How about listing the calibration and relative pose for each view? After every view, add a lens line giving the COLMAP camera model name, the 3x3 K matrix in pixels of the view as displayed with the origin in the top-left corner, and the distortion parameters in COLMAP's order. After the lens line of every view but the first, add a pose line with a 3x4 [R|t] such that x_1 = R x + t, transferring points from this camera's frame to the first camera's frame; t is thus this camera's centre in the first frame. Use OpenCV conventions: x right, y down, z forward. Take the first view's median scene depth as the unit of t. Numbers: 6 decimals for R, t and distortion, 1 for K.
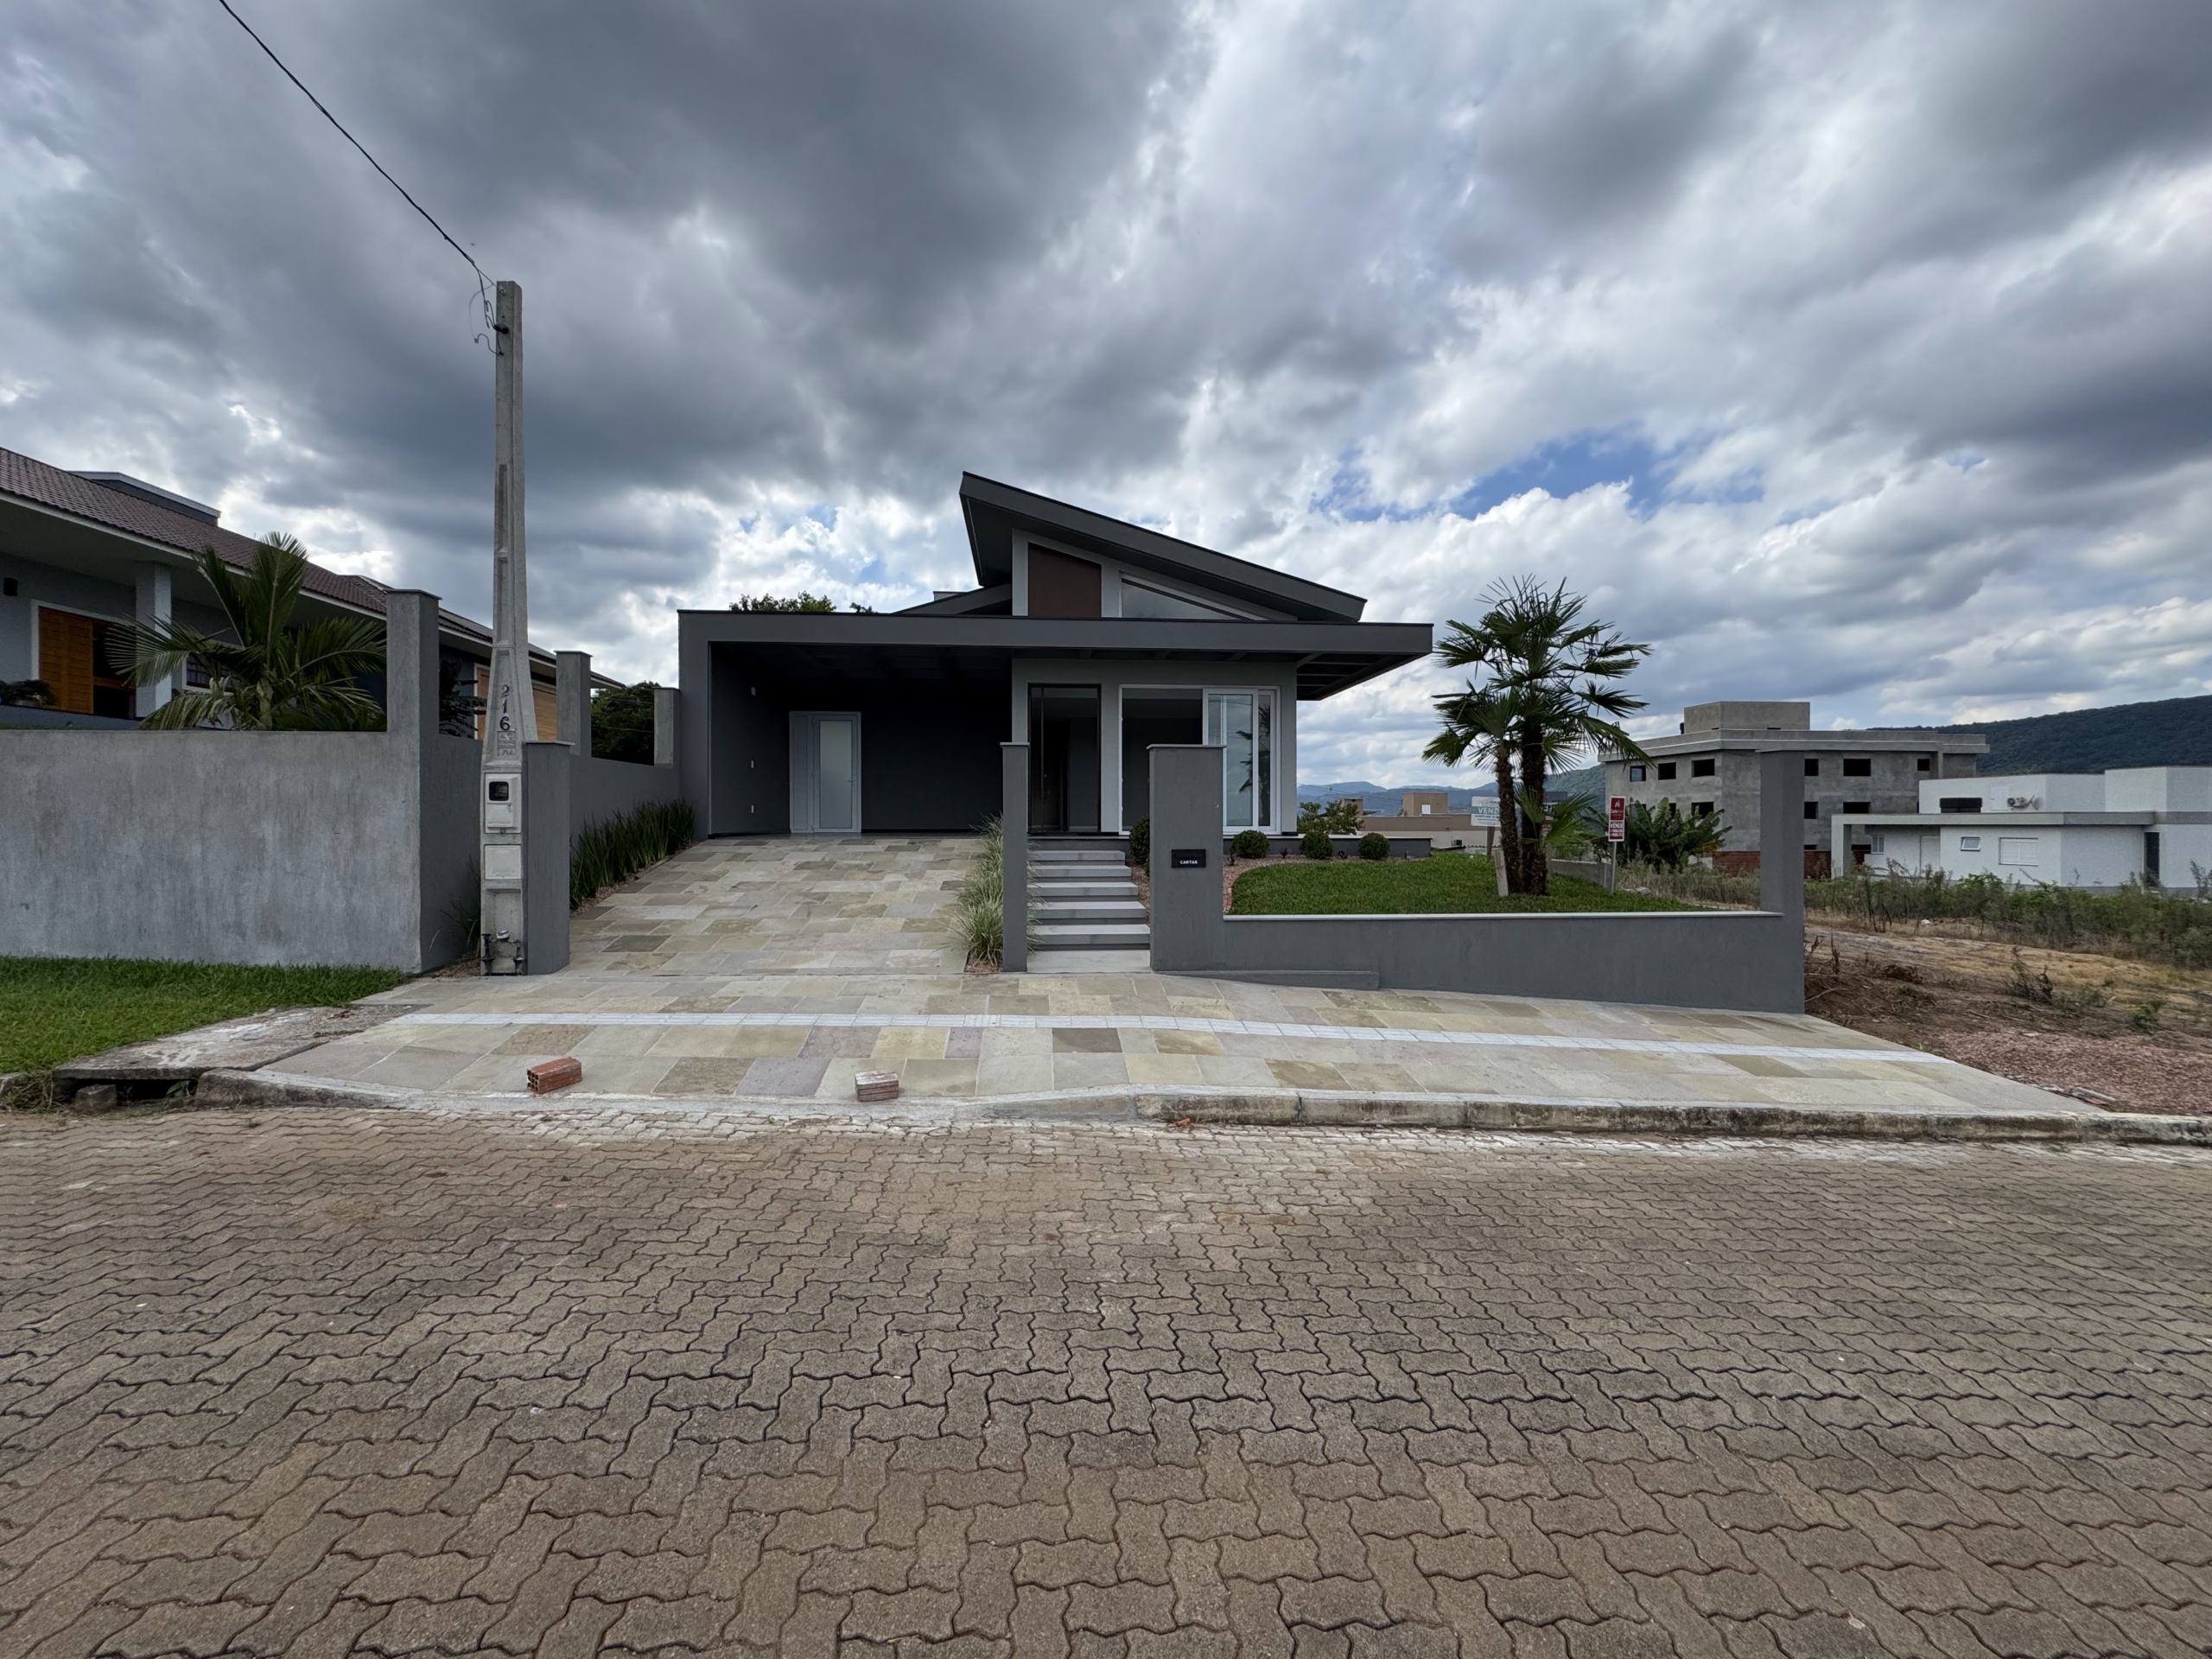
lens RADIAL K [[883.3, 0, 1106.8], [0, 883.3, 827.2], [0, 0, 1]] dist [-0.002747, 0.000650]
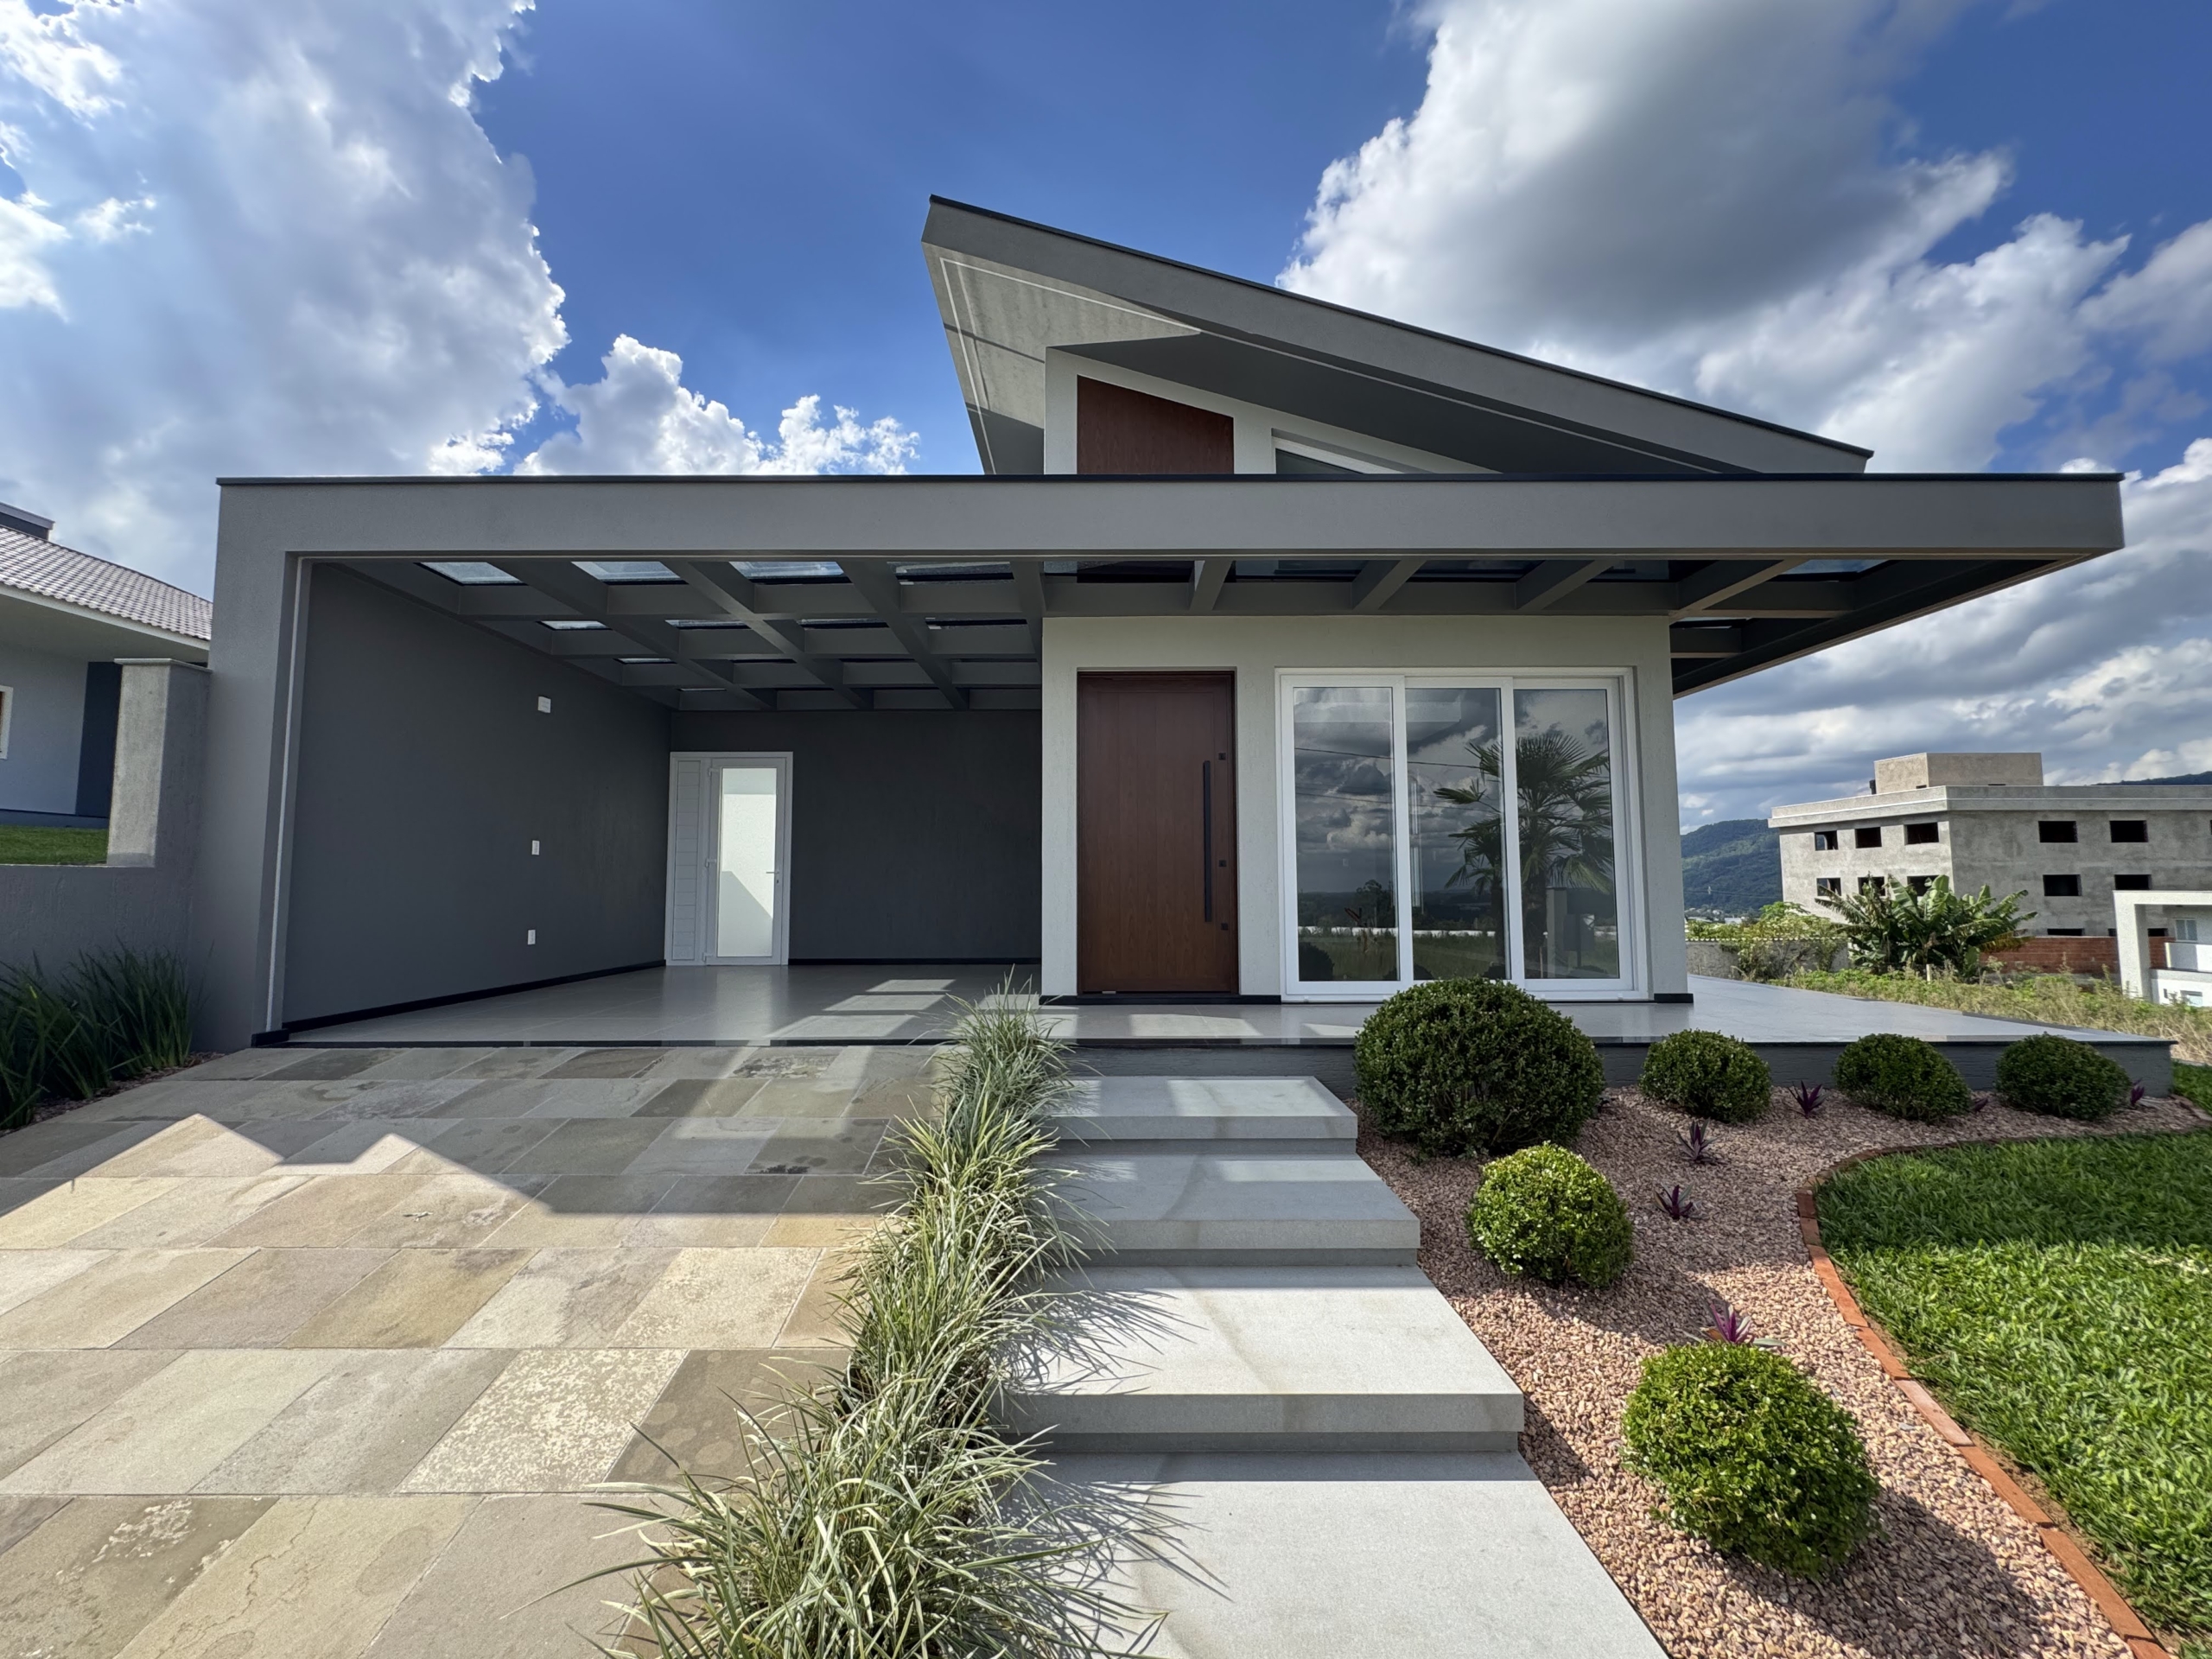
lens RADIAL K [[883.3, 0, 1102.2], [0, 883.3, 827.9], [0, 0, 1]] dist [-0.002747, 0.000650]
pose [[0.997245, -0.007086, -0.073833, -0.011017], [0.001428, 0.997076, -0.076401, -0.011711], [0.074159, 0.076085, 0.994340, 0.144209]]
